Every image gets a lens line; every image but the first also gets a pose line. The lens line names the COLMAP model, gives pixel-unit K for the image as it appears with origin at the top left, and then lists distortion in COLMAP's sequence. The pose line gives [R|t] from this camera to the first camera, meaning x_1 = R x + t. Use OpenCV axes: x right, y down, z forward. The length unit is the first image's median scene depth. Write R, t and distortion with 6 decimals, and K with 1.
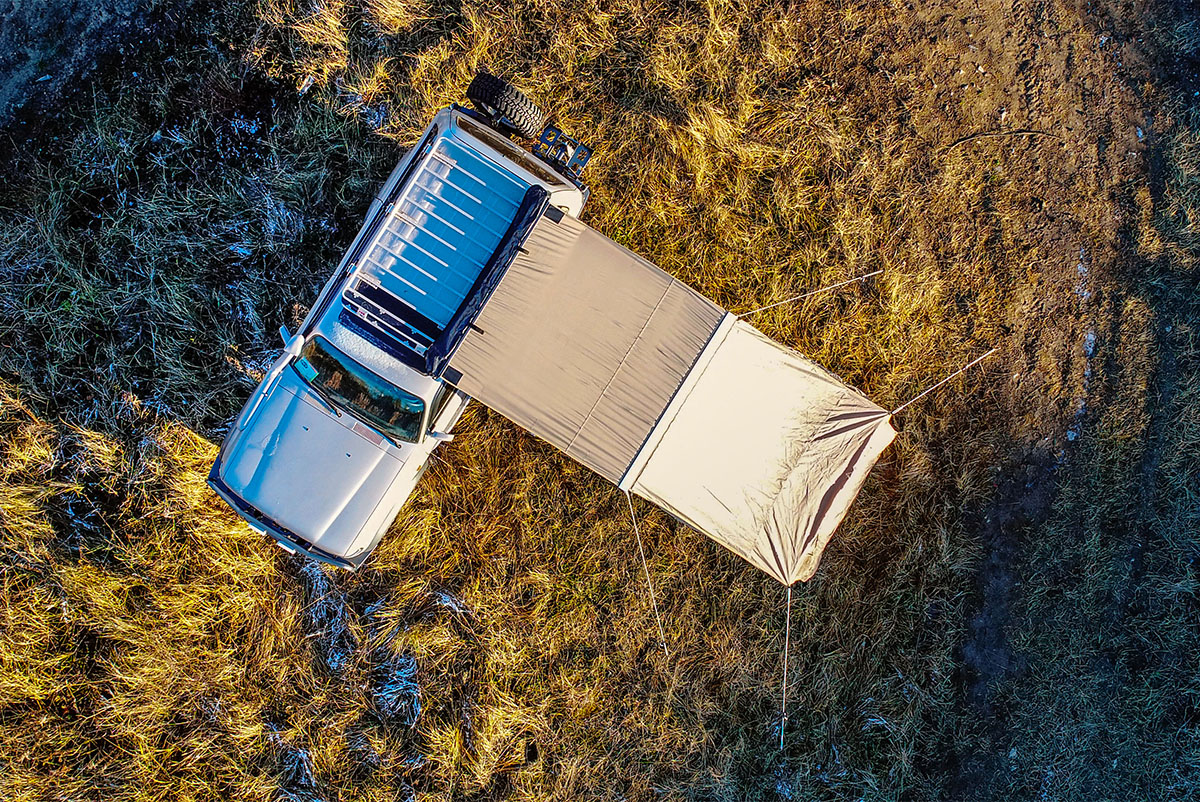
lens RADIAL K [[867.2, 0, 558.7], [0, 867.2, 379.7], [0, 0, 1]] dist [-0.000311, -0.000879]
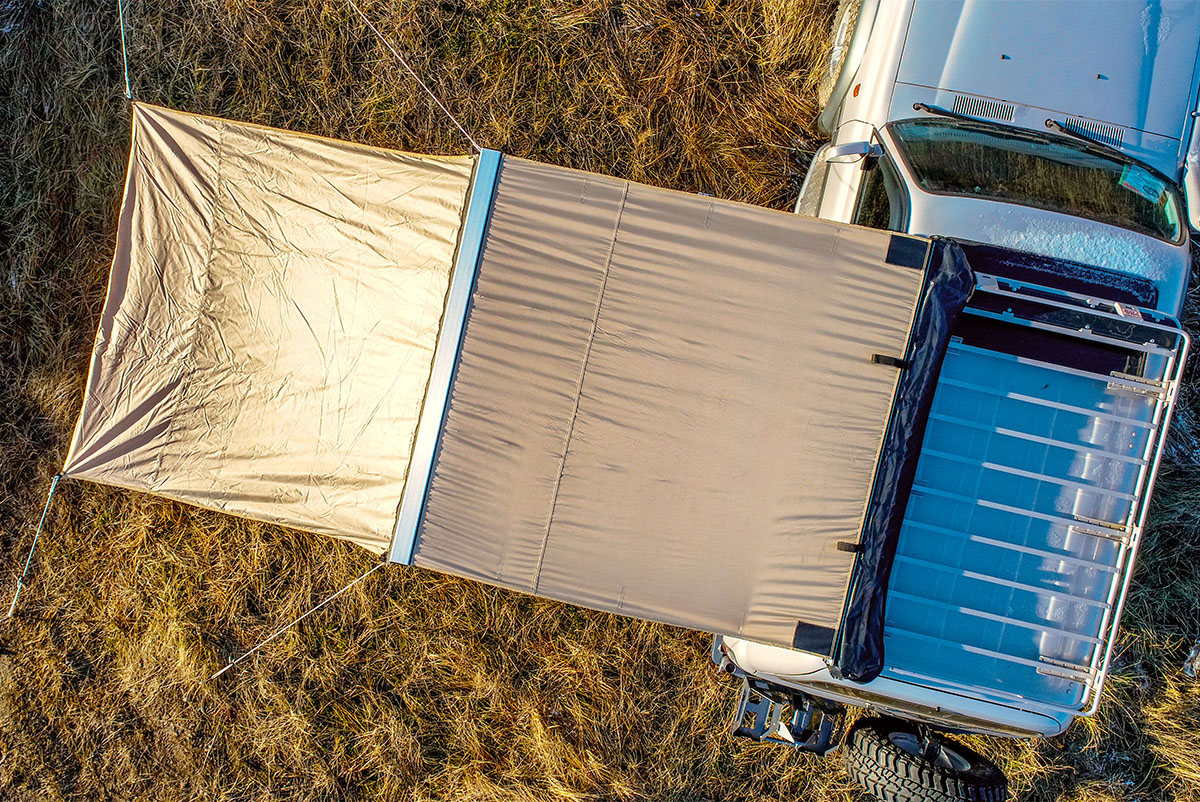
lens RADIAL K [[867.2, 0, 558.7], [0, 867.2, 379.7], [0, 0, 1]] dist [-0.000311, -0.000879]
pose [[-0.943158, 0.331651, 0.021459, 0.052431], [-0.331719, -0.943378, 0.000420, -0.005679], [0.020383, -0.006722, 0.999770, 0.383305]]
